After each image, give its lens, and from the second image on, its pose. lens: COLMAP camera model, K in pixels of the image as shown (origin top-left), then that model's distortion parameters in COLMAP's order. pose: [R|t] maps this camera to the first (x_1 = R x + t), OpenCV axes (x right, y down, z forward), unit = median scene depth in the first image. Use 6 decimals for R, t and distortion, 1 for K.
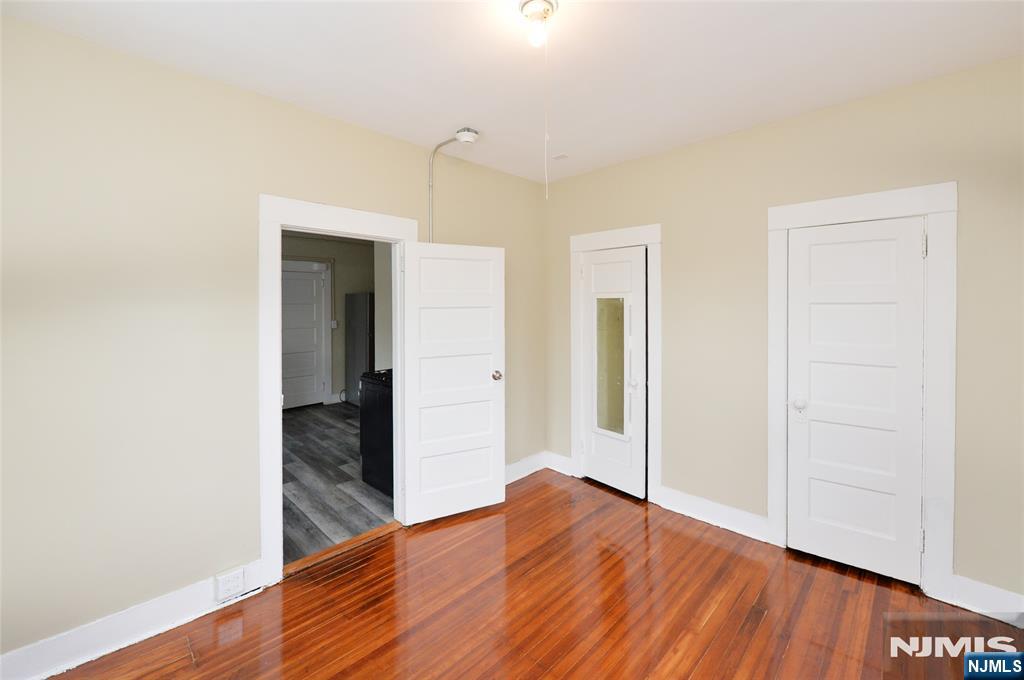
lens RADIAL K [[426.9, 0, 516.3], [0, 426.9, 304.5], [0, 0, 1]] dist [-0.002309, -0.000481]
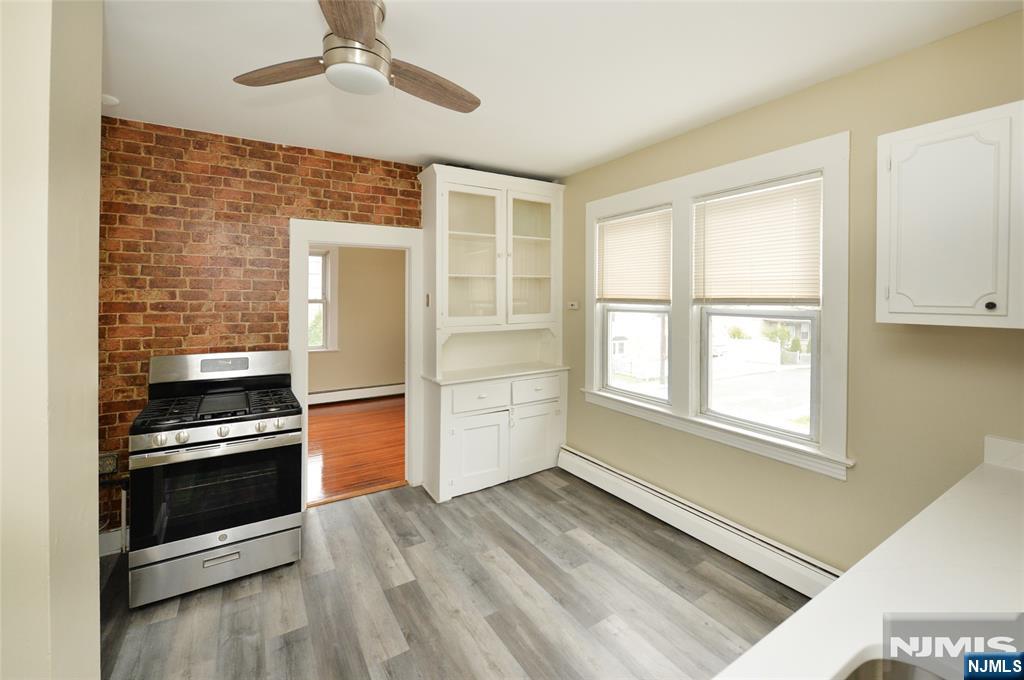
lens RADIAL K [[426.9, 0, 516.3], [0, 426.9, 304.5], [0, 0, 1]] dist [-0.002309, -0.000481]
pose [[-0.972680, -0.001470, 0.232145, -1.276572], [0.001206, 0.999934, 0.011386, -0.000458], [-0.232147, 0.011355, -0.972615, 2.360246]]
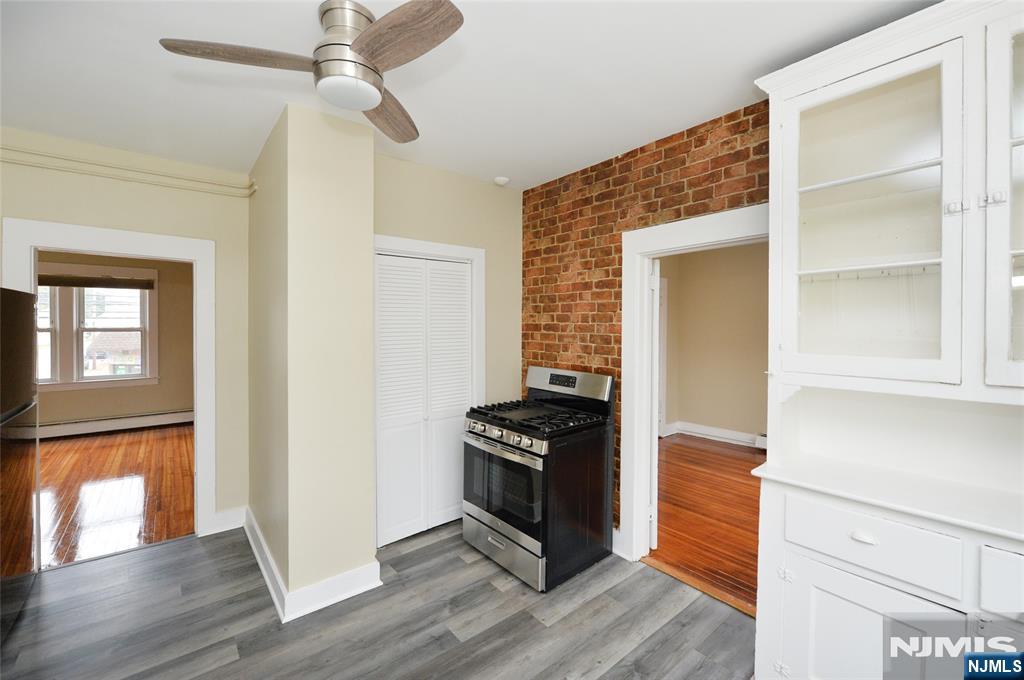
lens RADIAL K [[428.1, 0, 514.6], [0, 428.1, 322.5], [0, 0, 1]] dist [-0.011166, -0.000158]
pose [[0.107985, -0.003098, 0.994148, -1.513757], [0.004806, 0.999985, 0.002595, -0.003089], [-0.994141, 0.004498, 0.107998, 1.458070]]
